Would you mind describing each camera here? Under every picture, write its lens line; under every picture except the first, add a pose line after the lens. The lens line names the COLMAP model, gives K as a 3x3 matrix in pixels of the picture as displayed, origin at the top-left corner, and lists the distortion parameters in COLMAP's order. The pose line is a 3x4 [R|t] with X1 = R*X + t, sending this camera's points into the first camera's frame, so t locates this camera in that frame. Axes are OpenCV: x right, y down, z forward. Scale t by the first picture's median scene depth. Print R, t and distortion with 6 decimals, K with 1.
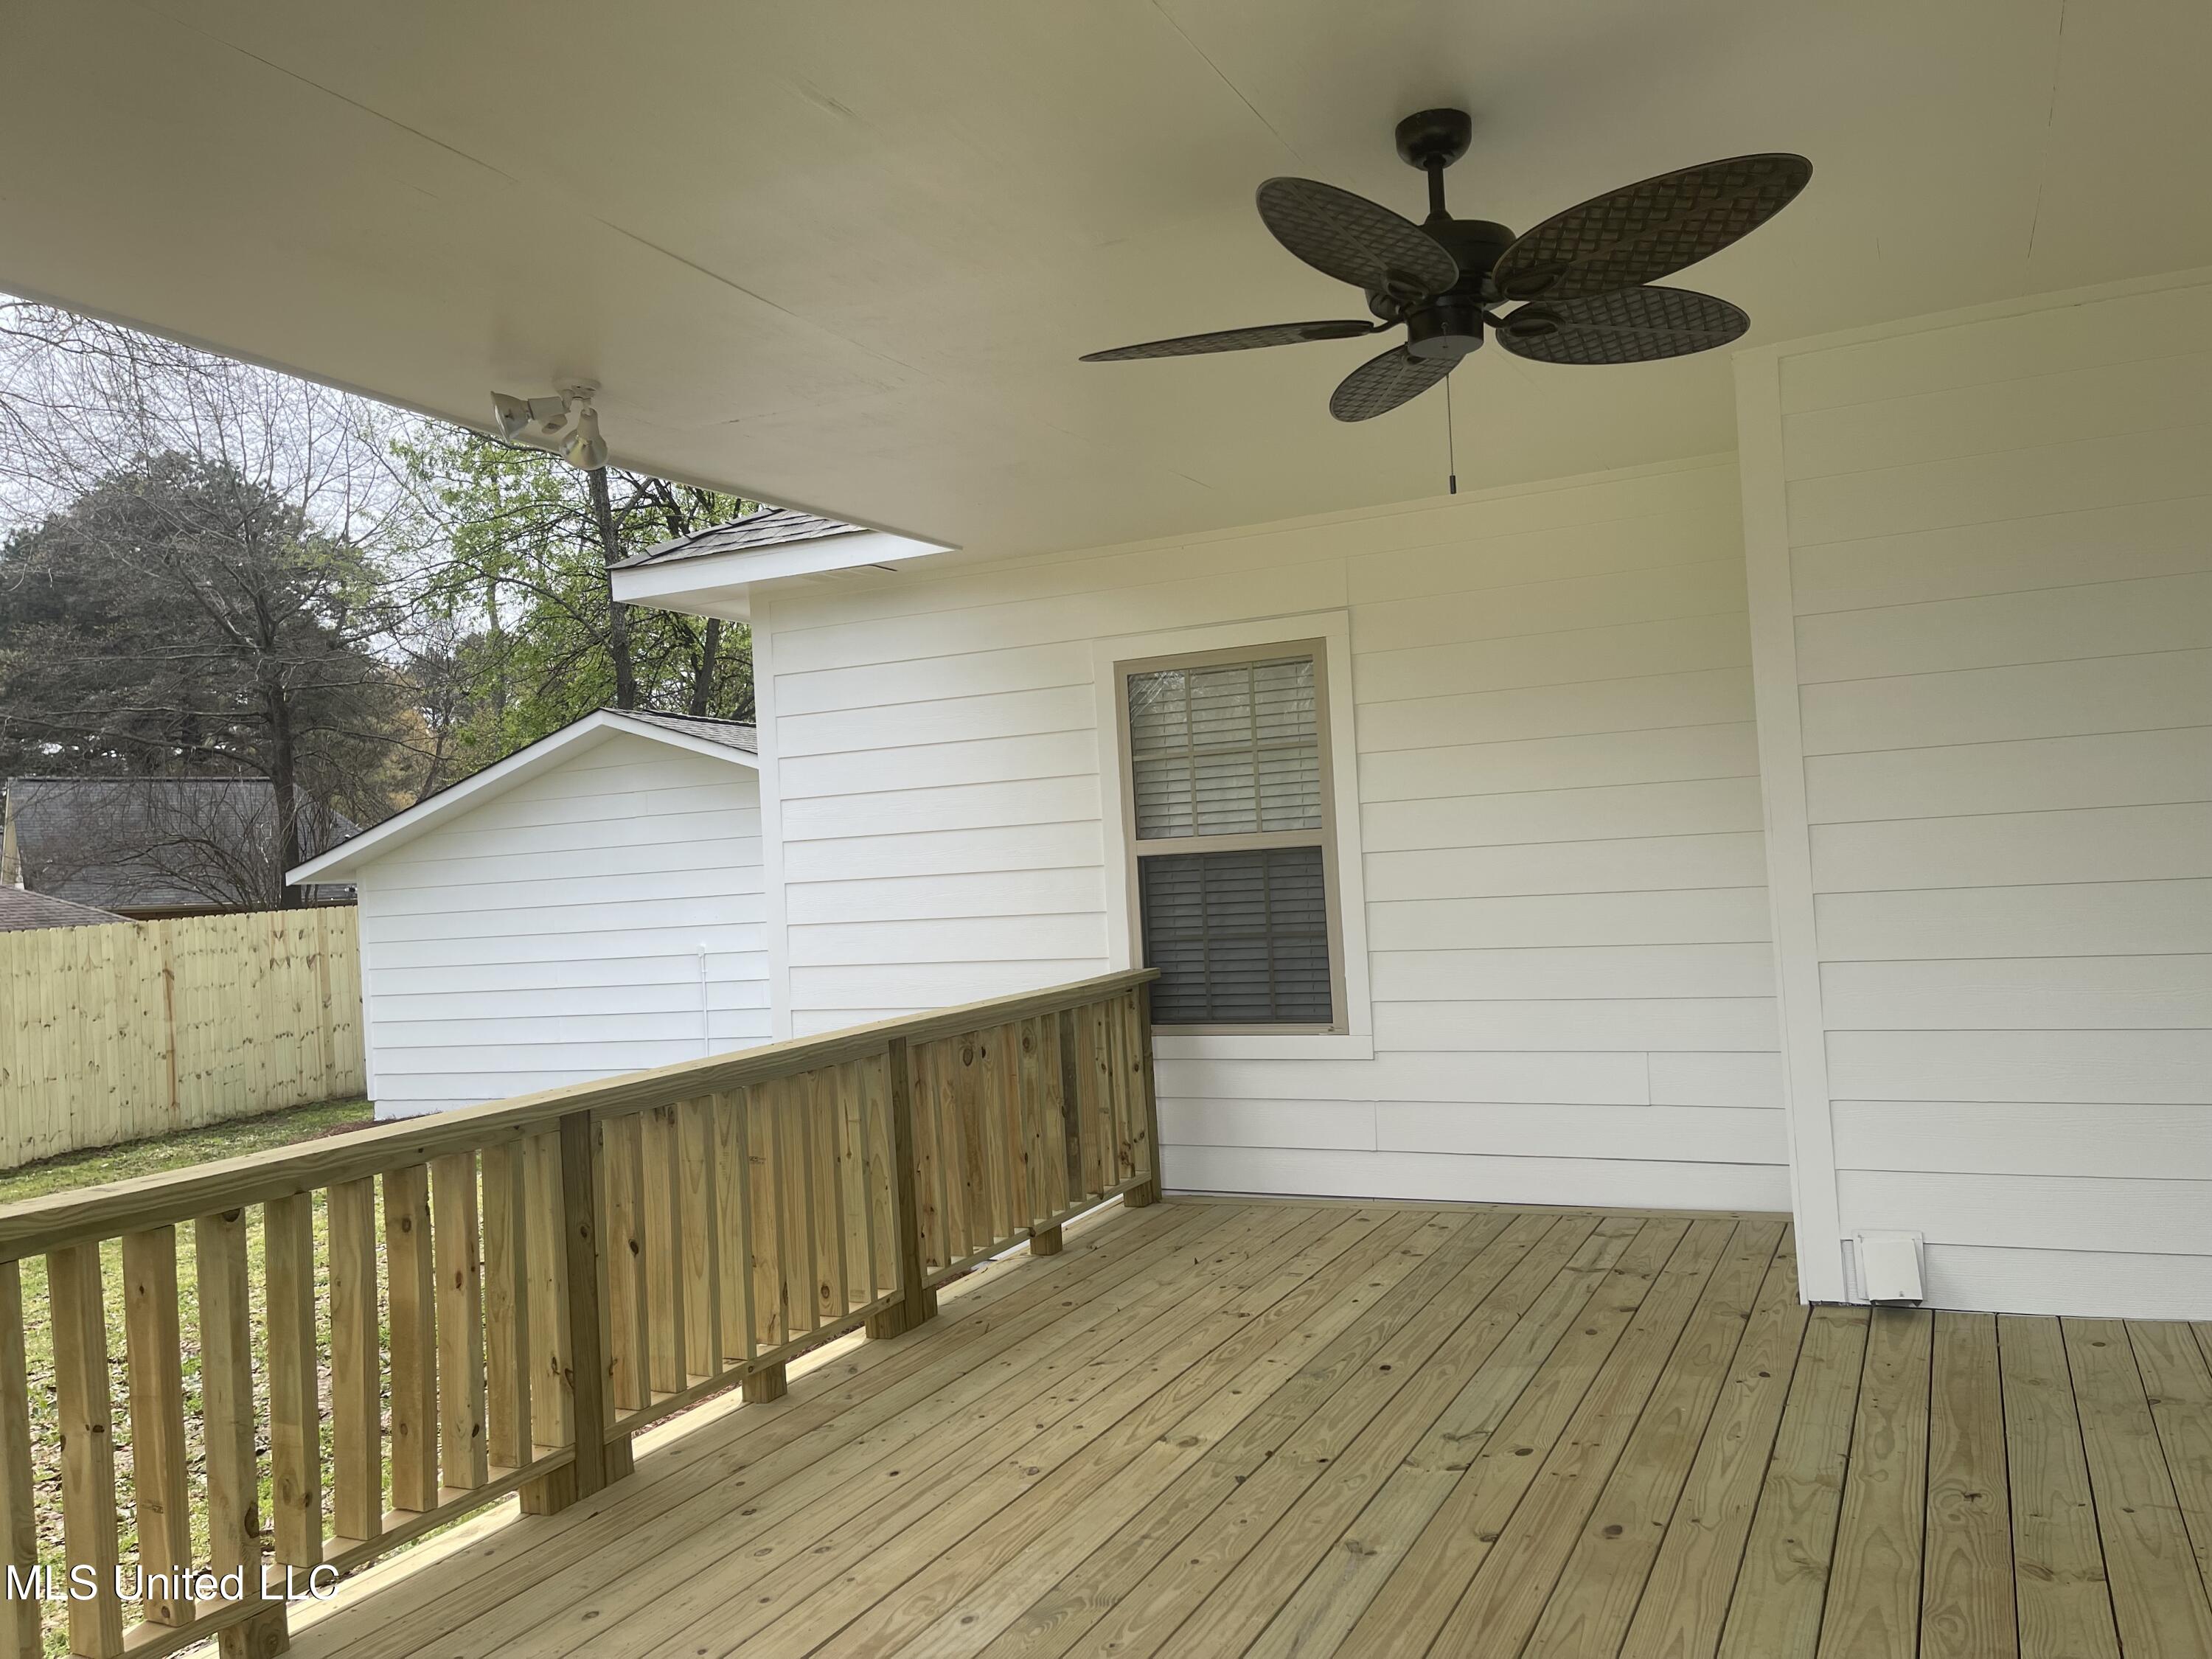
lens RADIAL K [[1665.6, 0, 1110.7], [0, 1665.6, 820.4], [0, 0, 1]] dist [0.033863, -0.021319]
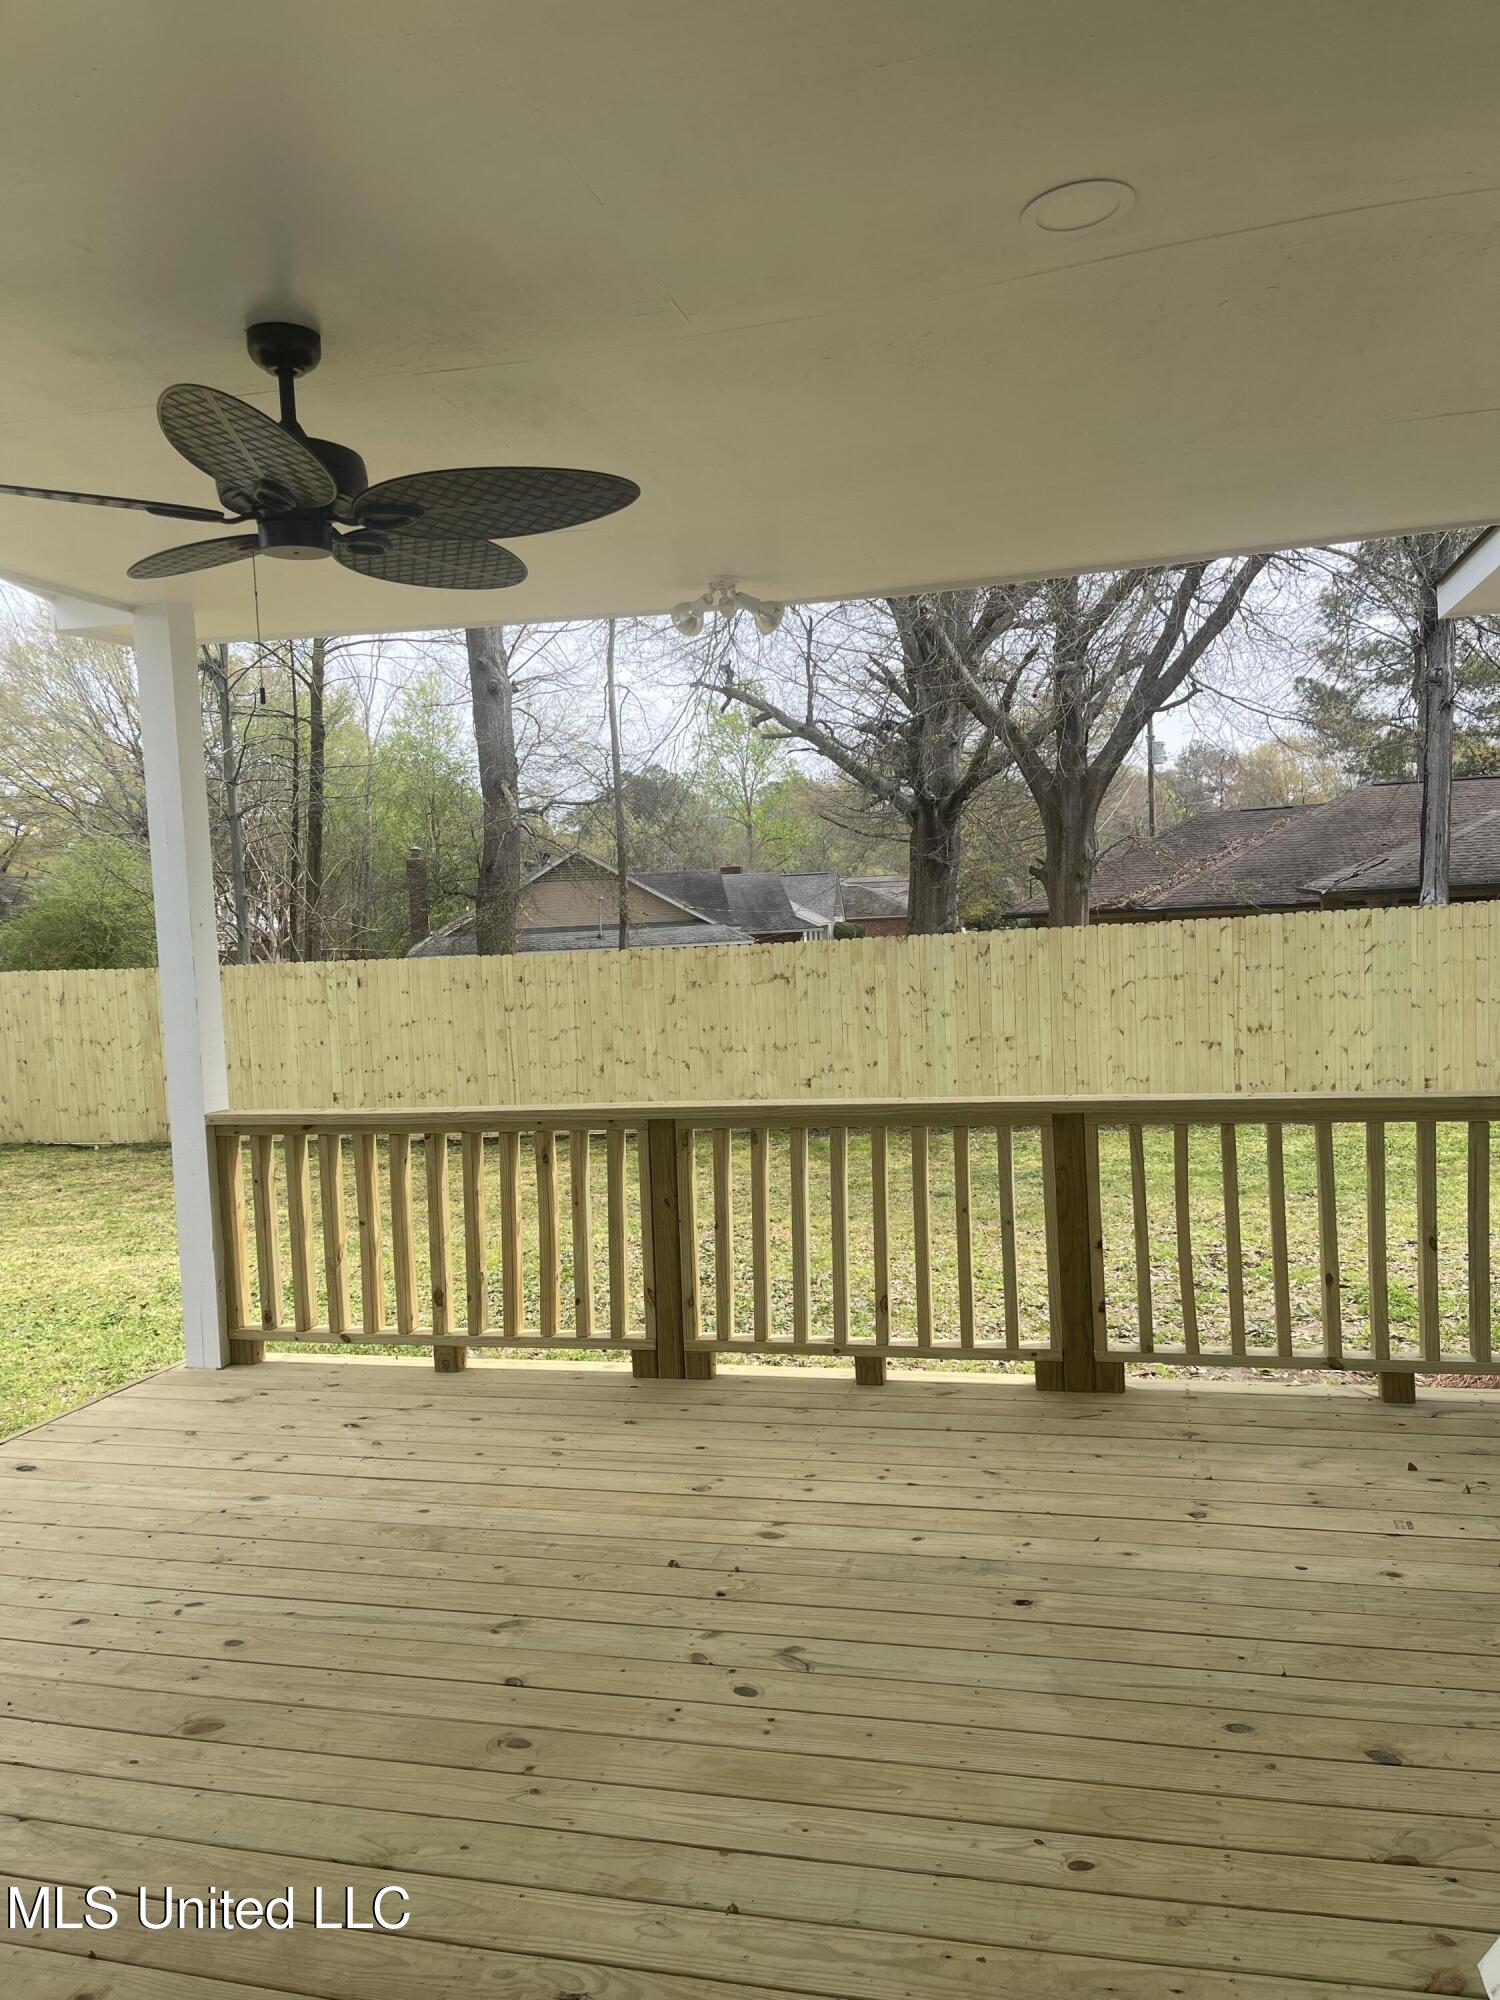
lens RADIAL K [[1506.0, 0, 745.2], [0, 1506.0, 995.6], [0, 0, 1]] dist [0.033863, -0.021319]
pose [[0.210834, 0.105125, -0.971853, 0.954892], [0.055274, 0.991328, 0.119222, -0.080903], [0.975958, -0.078855, 0.203195, 0.837629]]
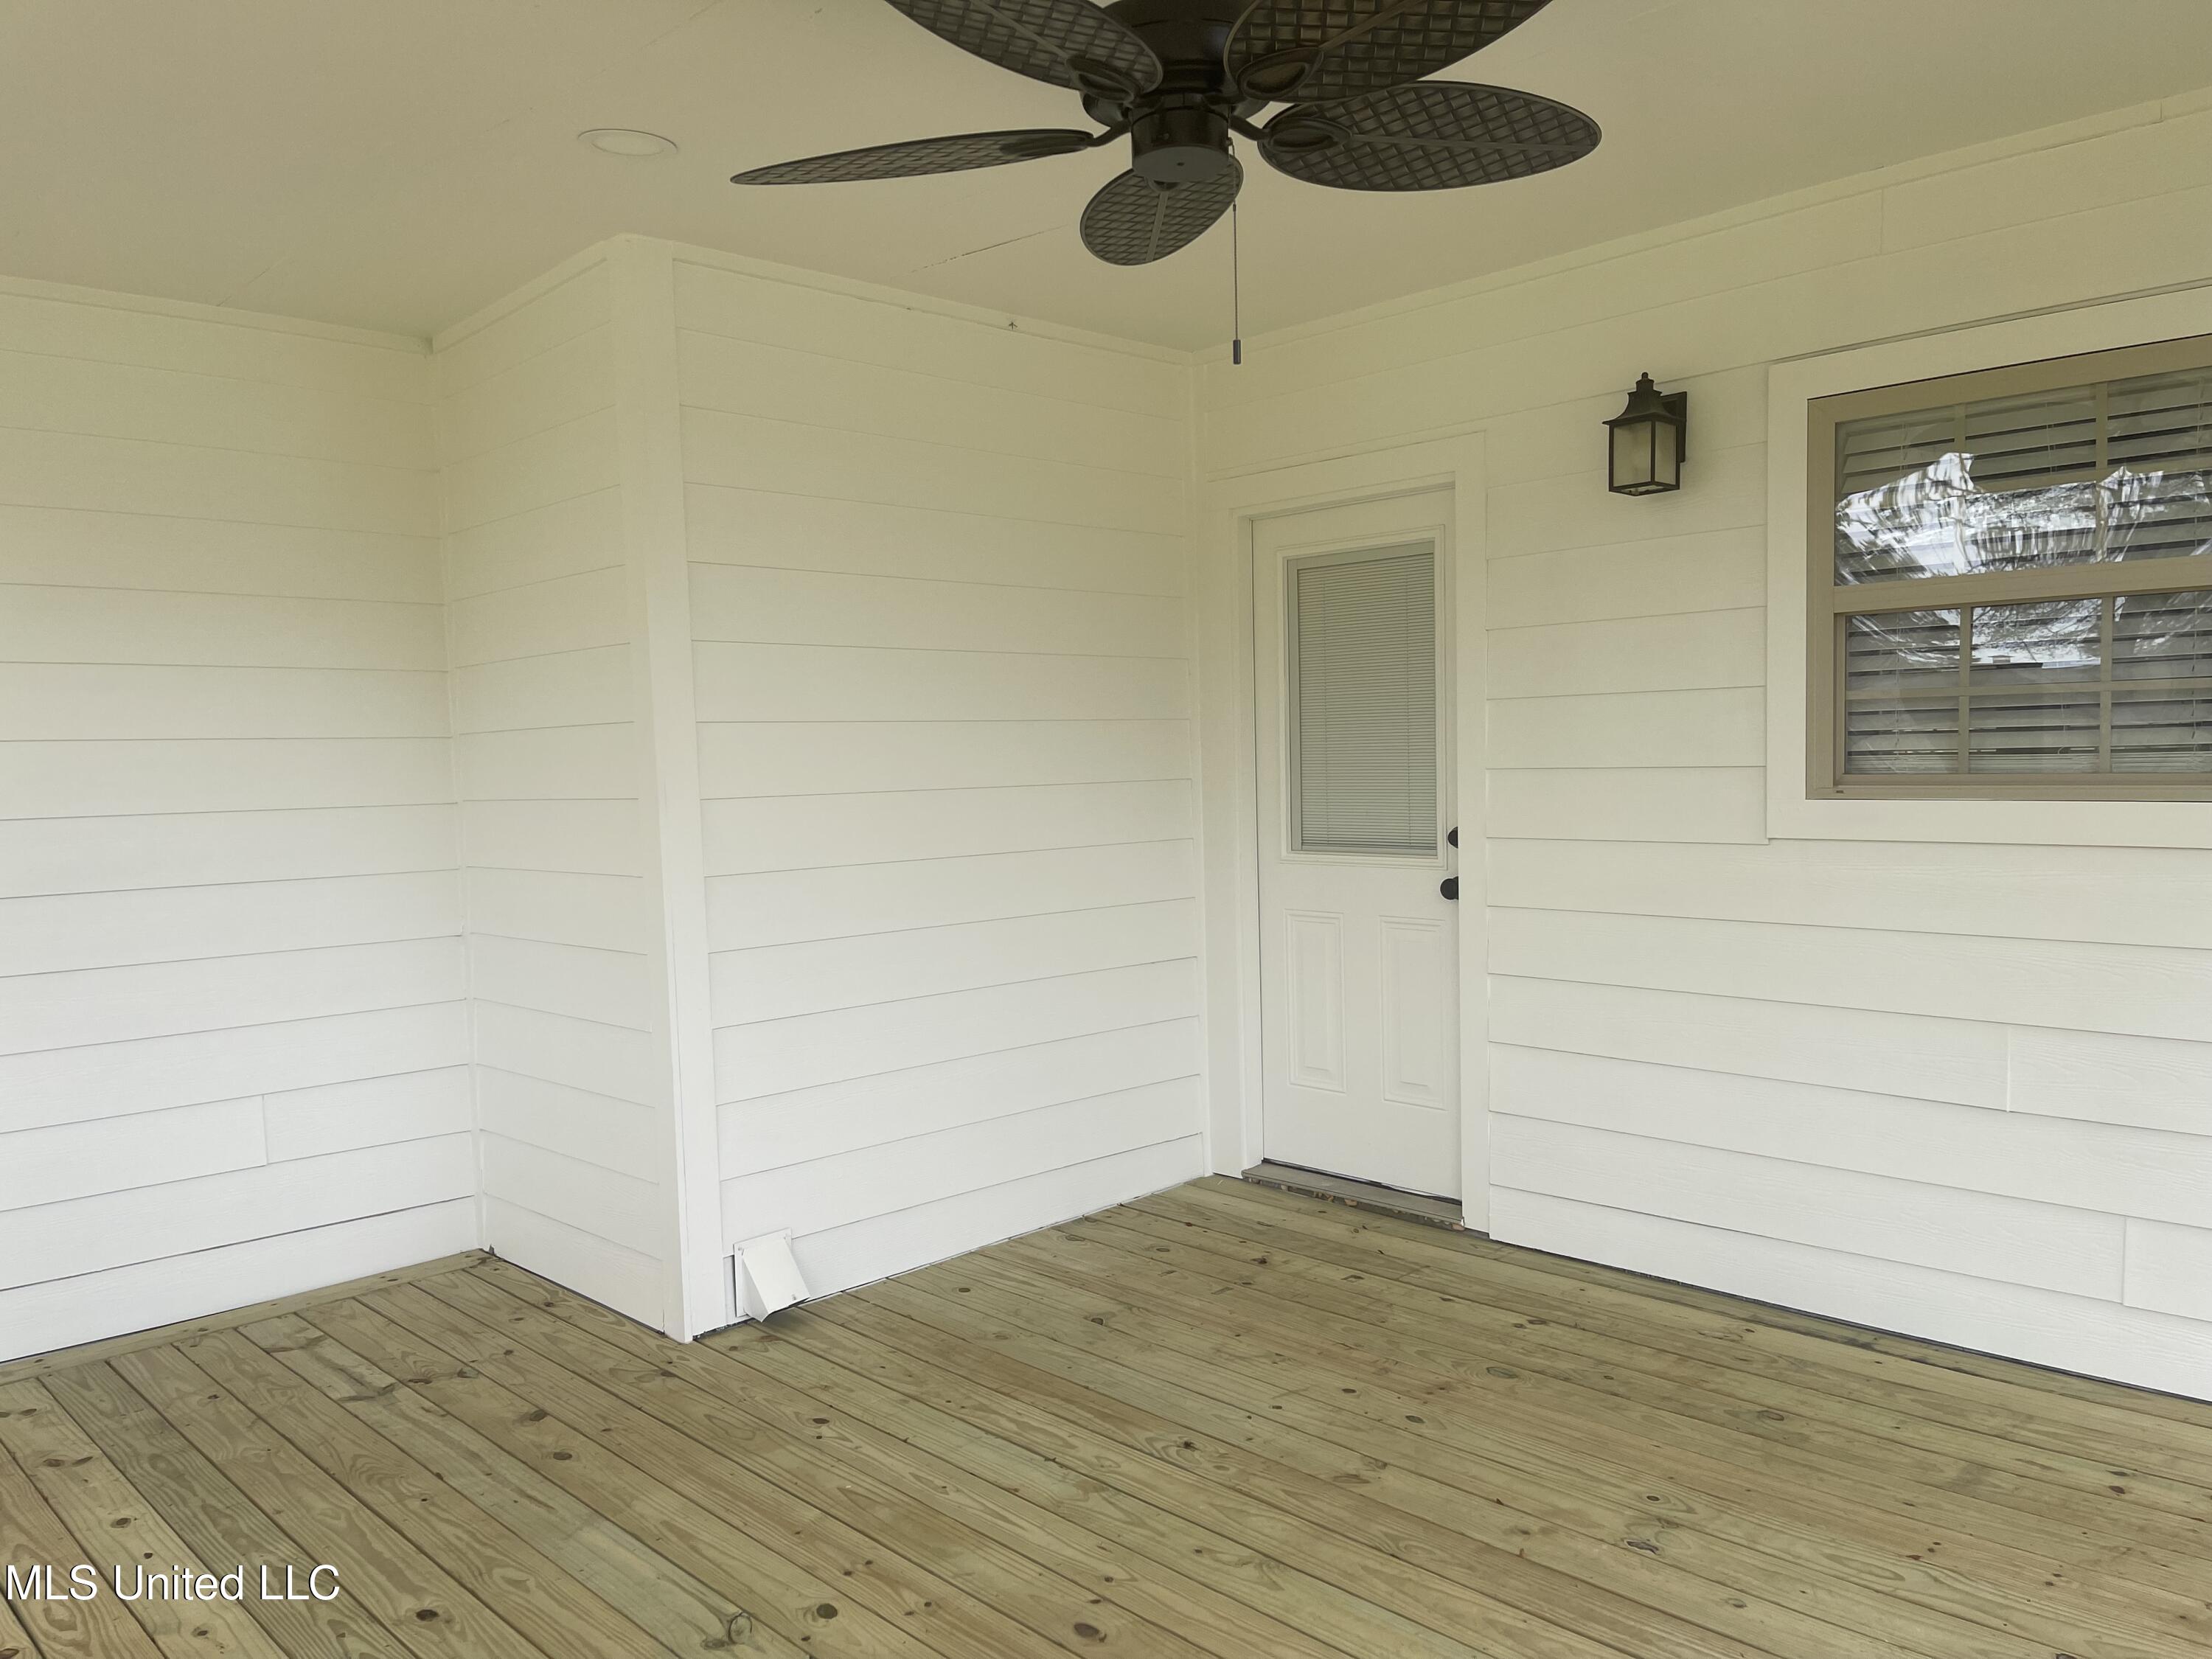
lens RADIAL K [[1665.6, 0, 1098.5], [0, 1665.6, 841.3], [0, 0, 1]] dist [0.033863, -0.021319]
pose [[0.336101, -0.000318, 0.941826, -0.419548], [-0.019534, 0.999782, 0.007309, 0.016335], [-0.941623, -0.020854, 0.336022, 0.611748]]
